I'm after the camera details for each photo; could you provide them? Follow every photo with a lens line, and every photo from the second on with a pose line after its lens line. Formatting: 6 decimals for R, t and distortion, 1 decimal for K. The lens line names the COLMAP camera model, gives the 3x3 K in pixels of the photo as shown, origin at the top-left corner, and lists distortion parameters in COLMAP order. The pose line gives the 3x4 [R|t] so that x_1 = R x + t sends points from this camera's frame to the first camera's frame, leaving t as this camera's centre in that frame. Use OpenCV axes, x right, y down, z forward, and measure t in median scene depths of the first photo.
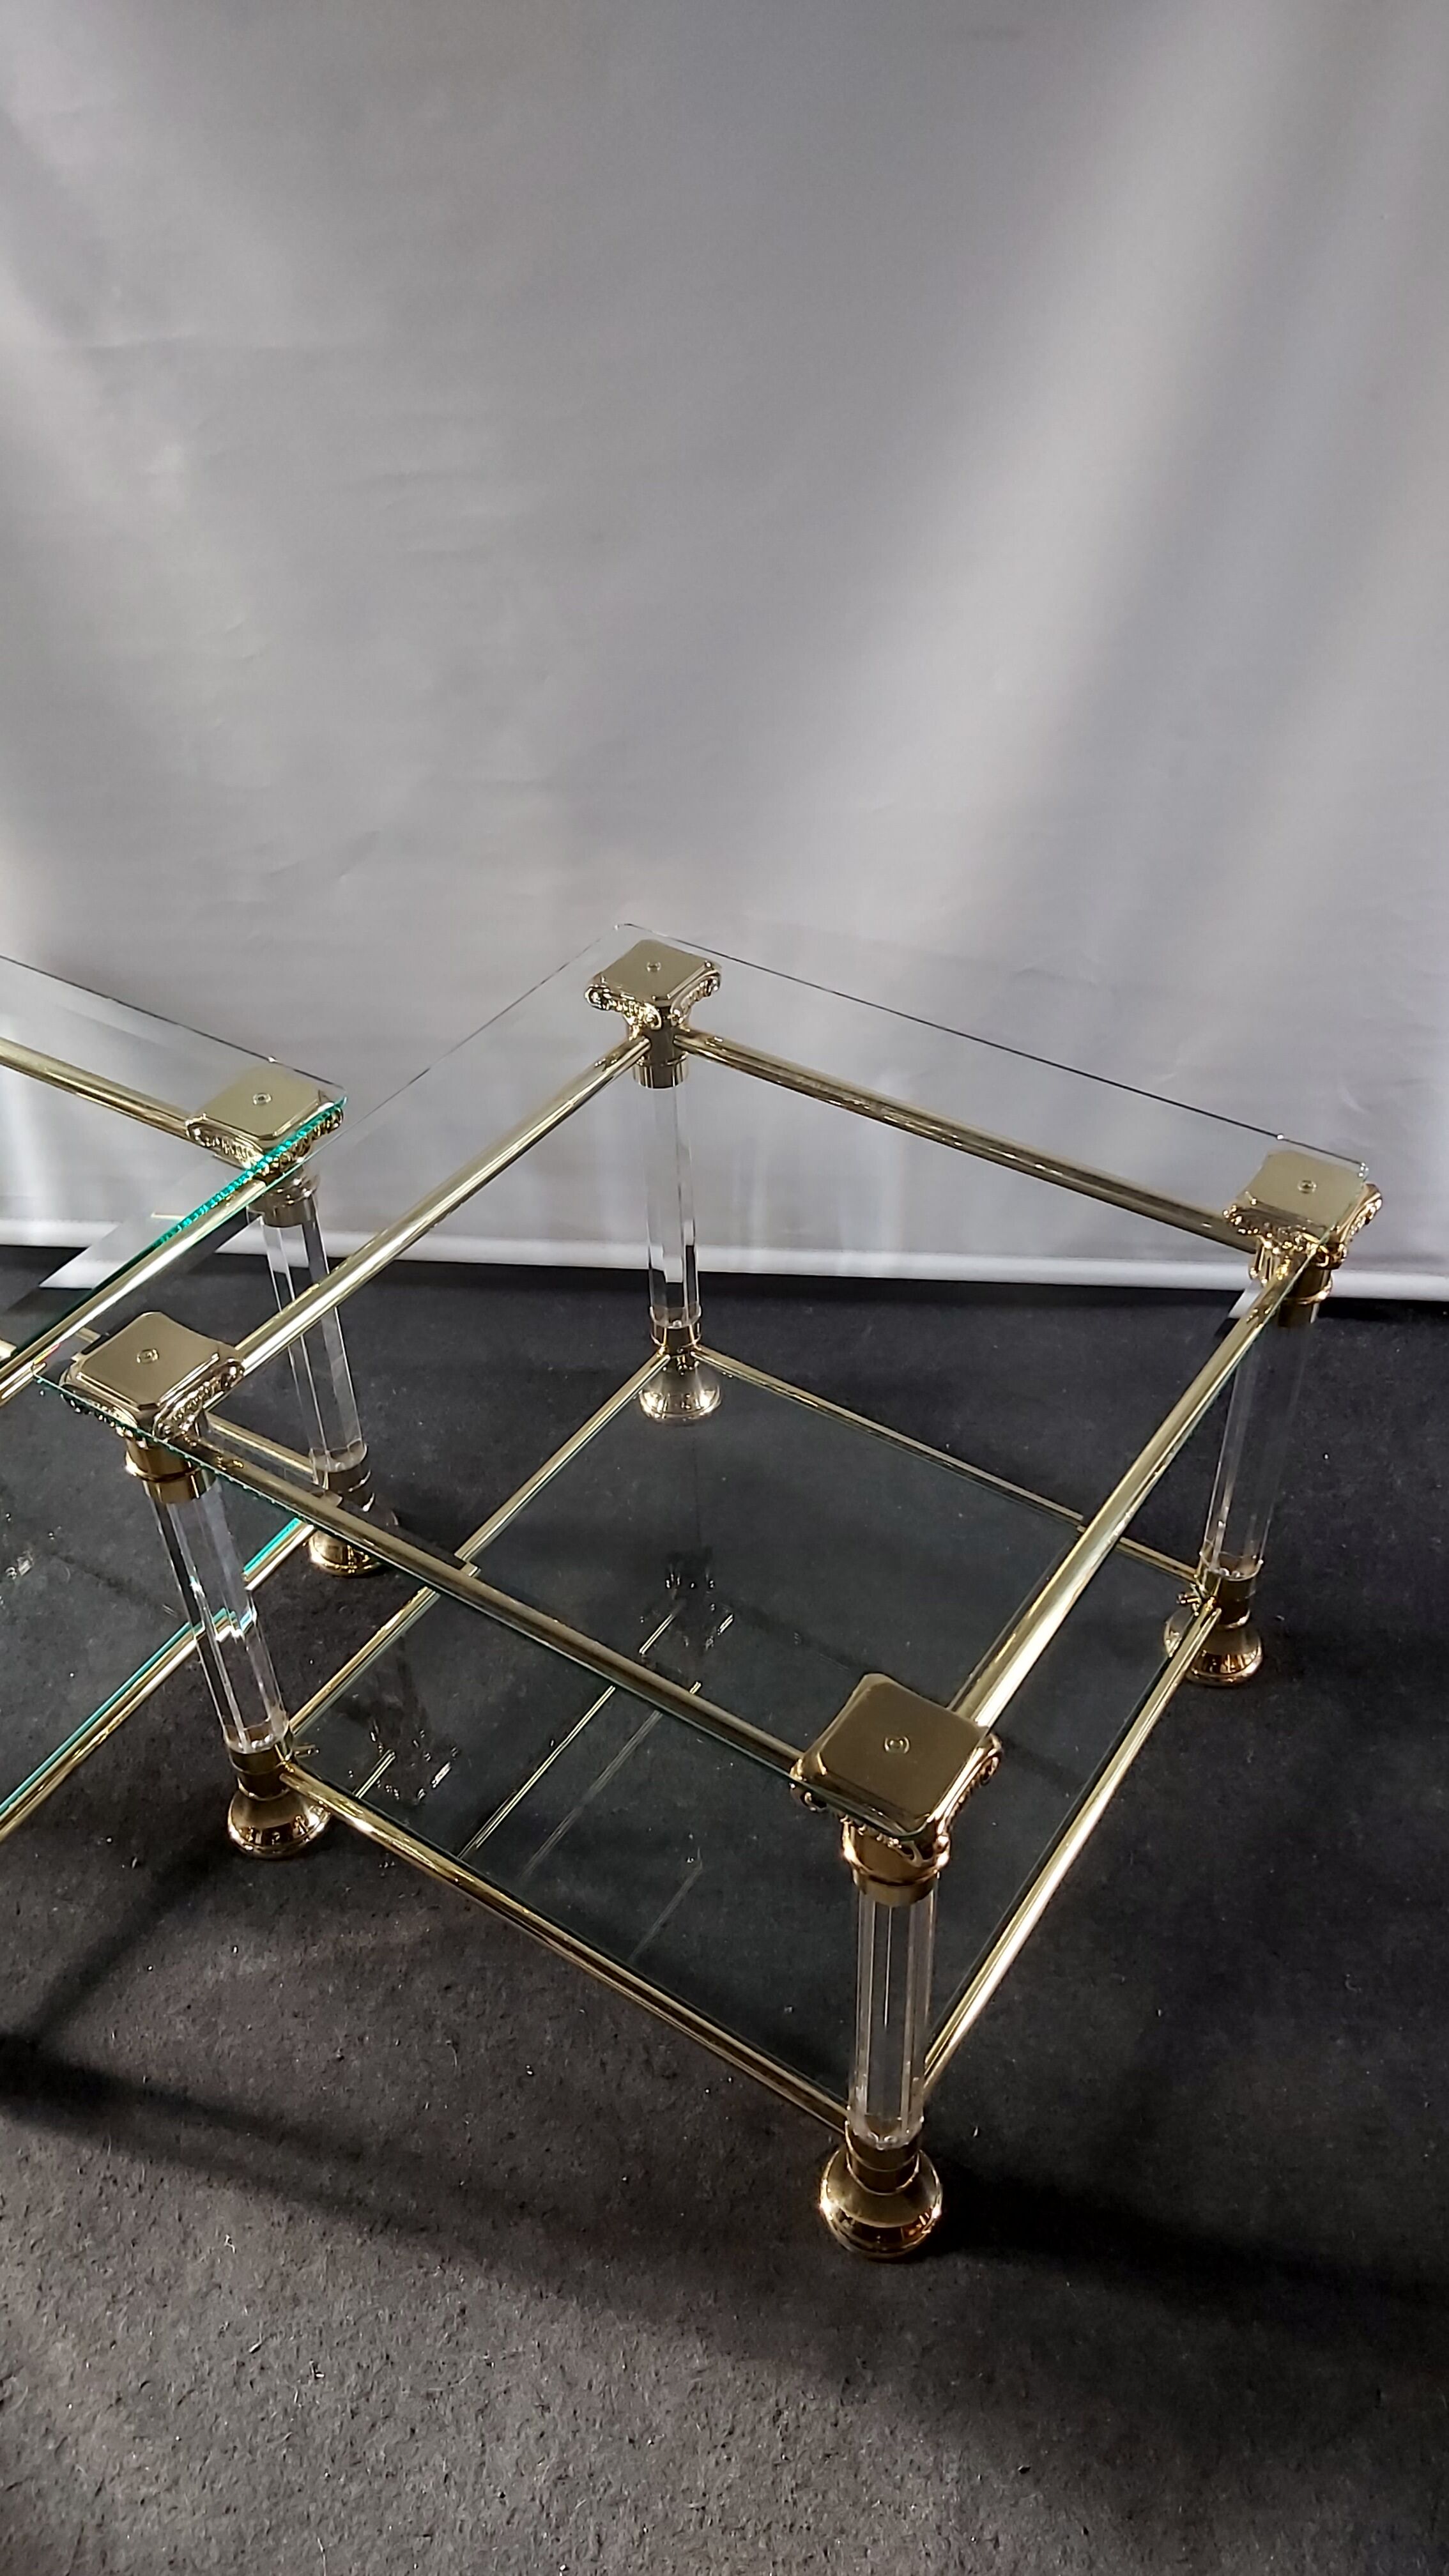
lens RADIAL K [[2002.4, 0, 724.5], [0, 2002.4, 1288.0], [0, 0, 1]] dist [0.090828, -0.164060]
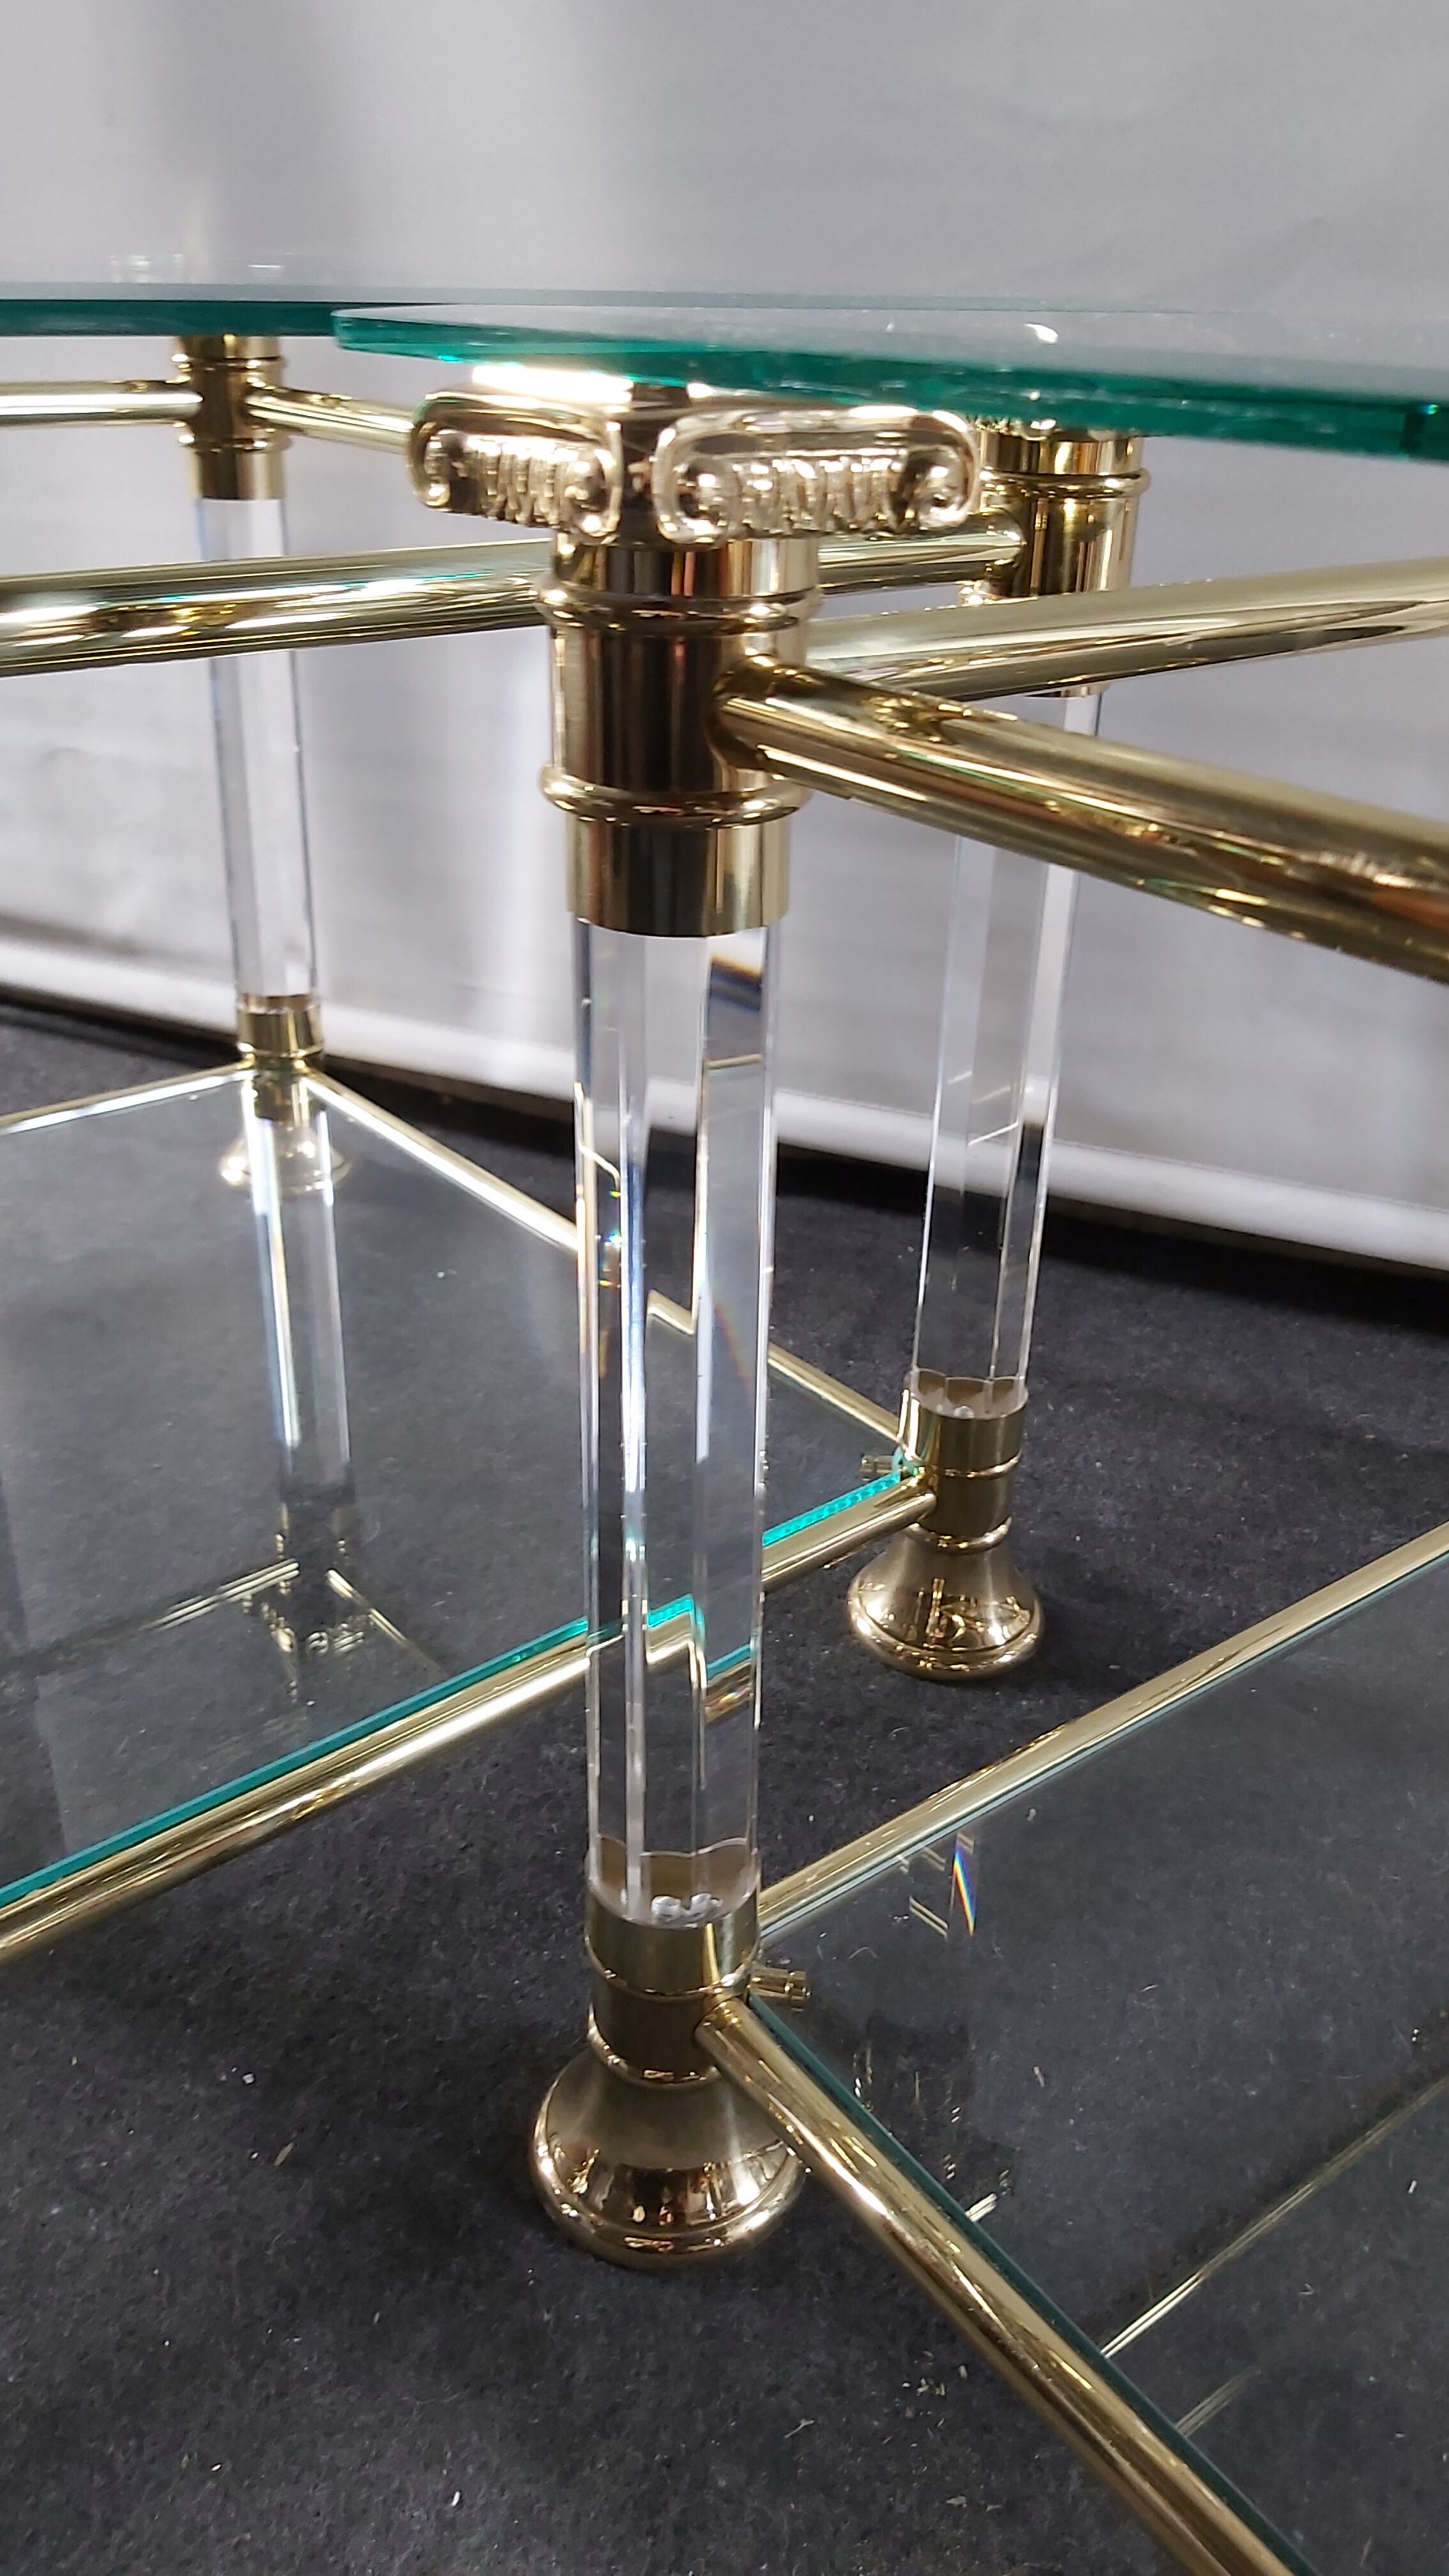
lens RADIAL K [[1964.6, 0, 707.6], [0, 1964.6, 1284.9], [0, 0, 1]] dist [0.098312, -0.182067]
pose [[0.943009, 0.189709, -0.273394, -0.149042], [-0.250660, 0.945327, -0.208631, 0.193316], [0.218868, 0.265270, 0.939004, 0.641391]]
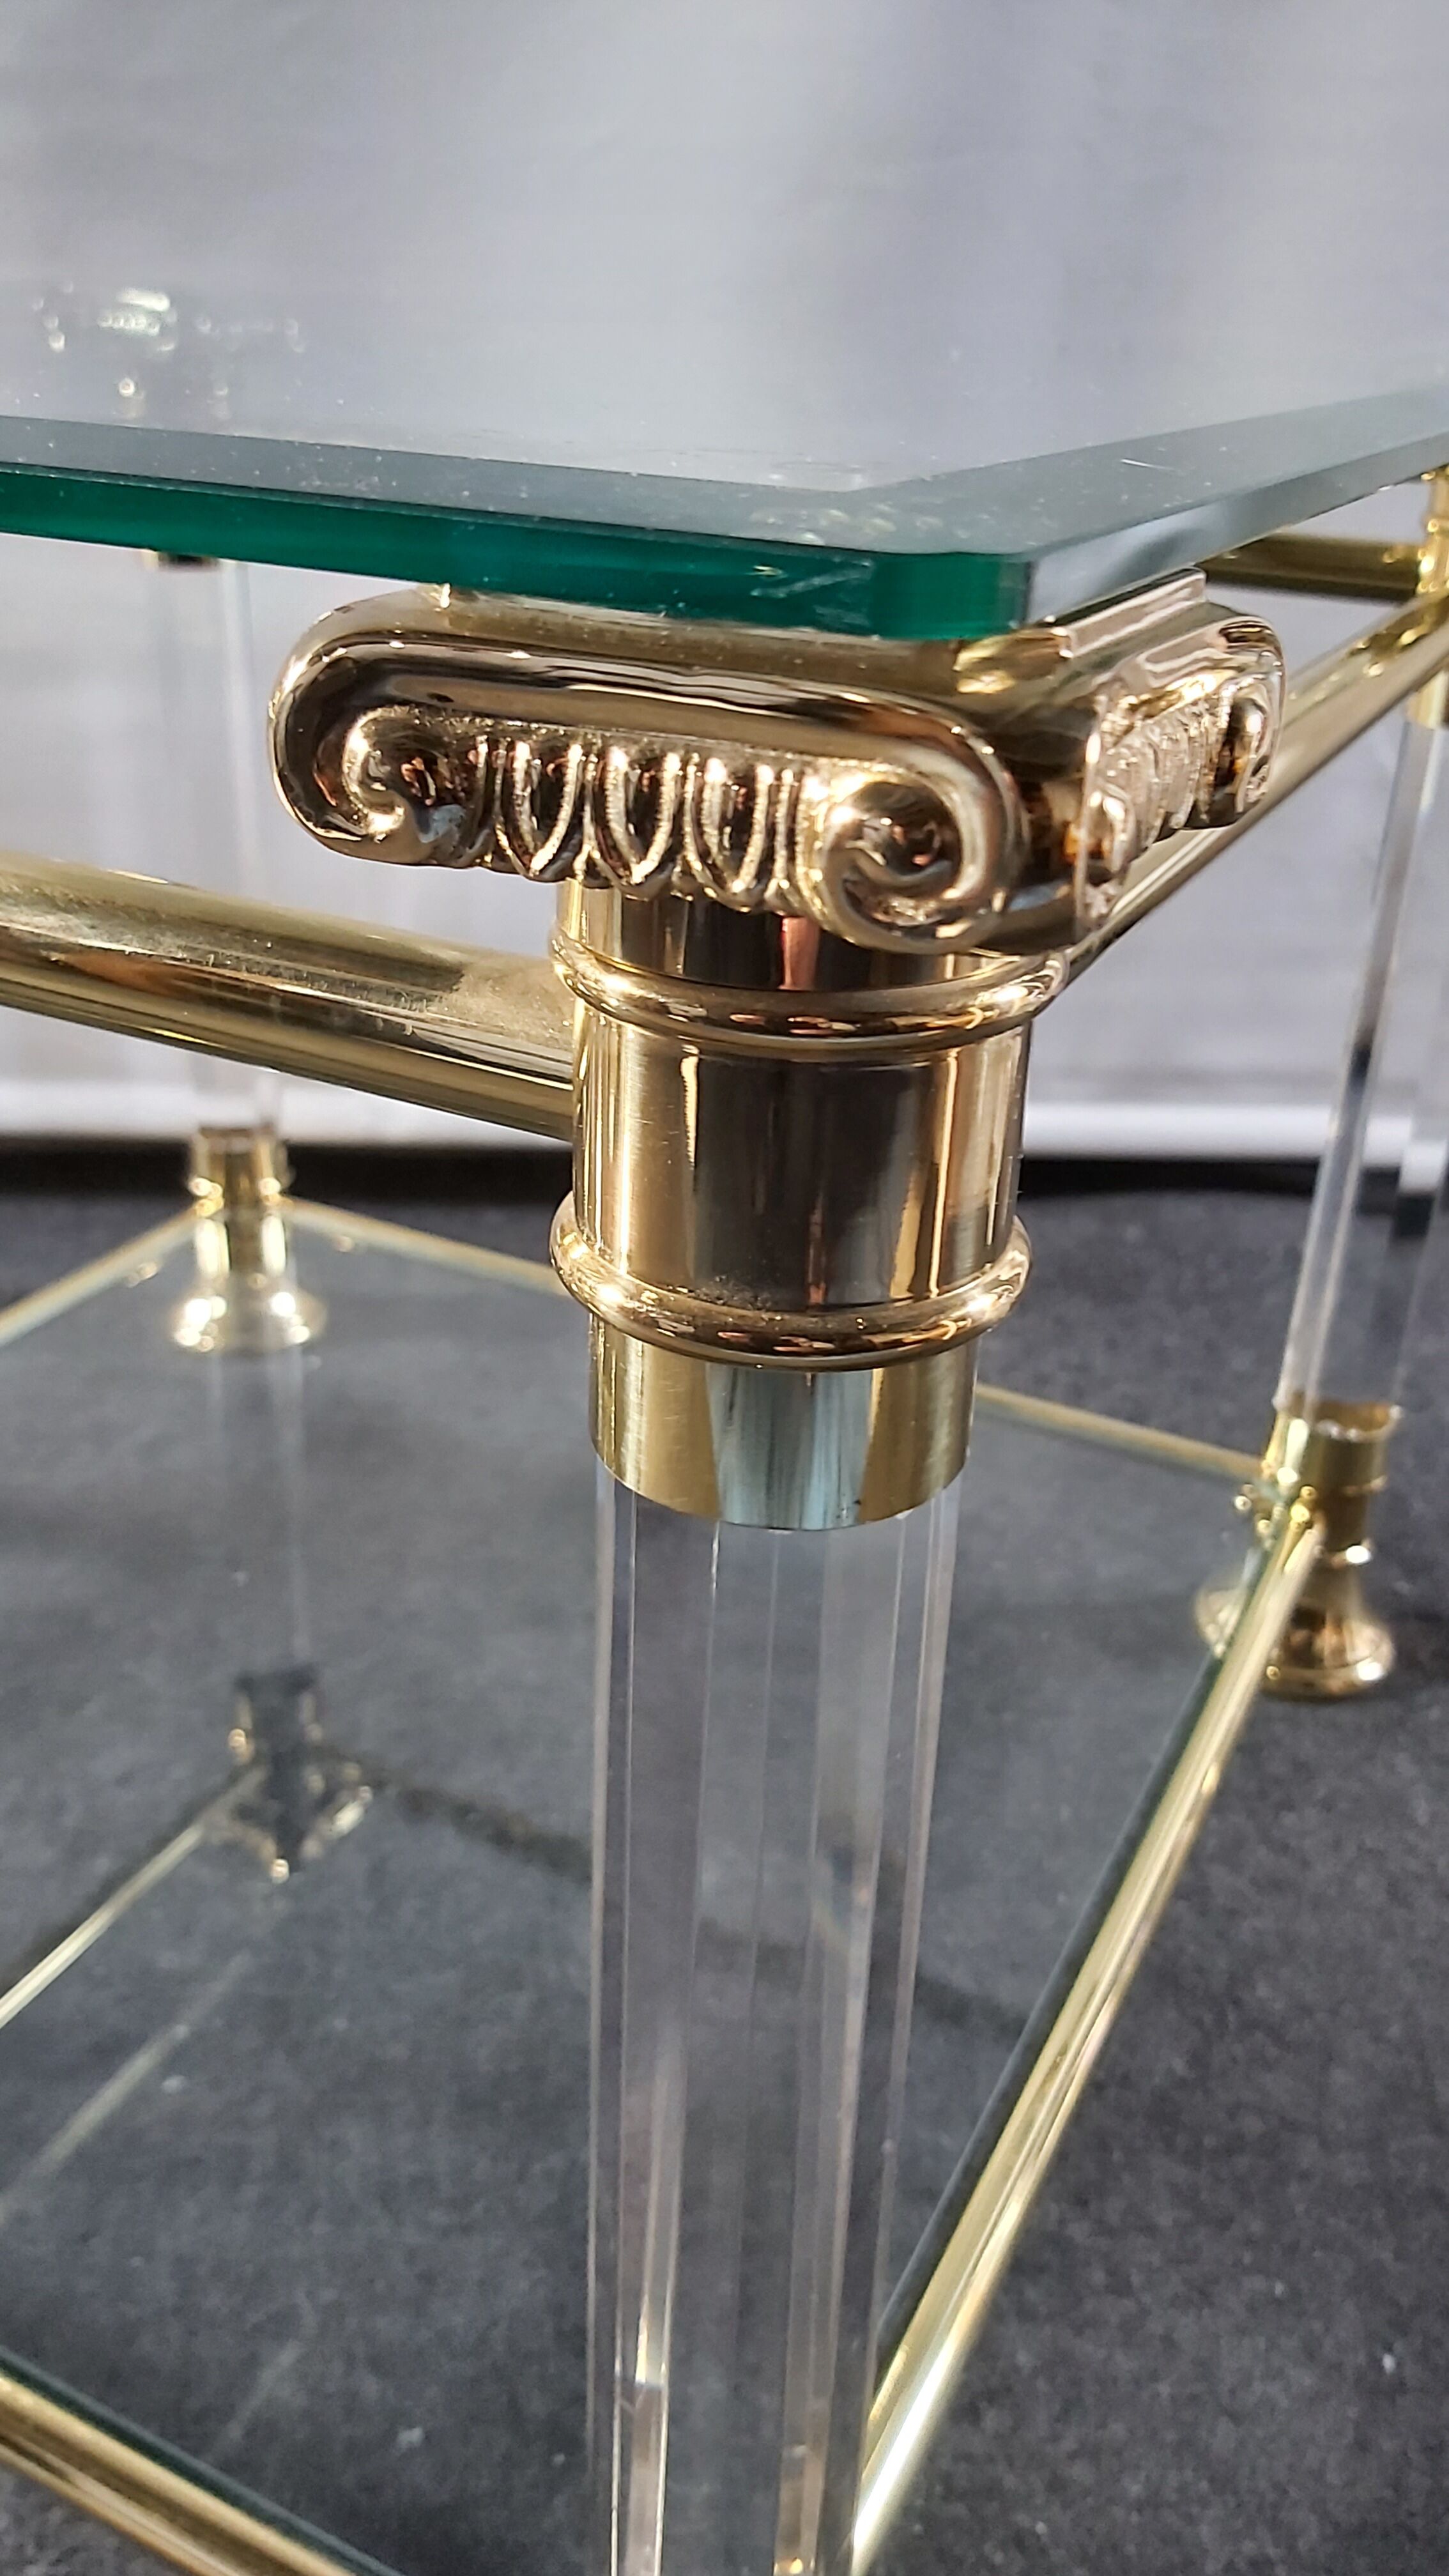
lens RADIAL K [[2055.3, 0, 716.1], [0, 2055.3, 1296.5], [0, 0, 1]] dist [0.072990, -0.151440]
pose [[0.990379, -0.002790, 0.138354, 0.033587], [0.037372, 0.968039, -0.248000, 0.243827], [-0.133240, 0.250784, 0.958830, 0.565564]]
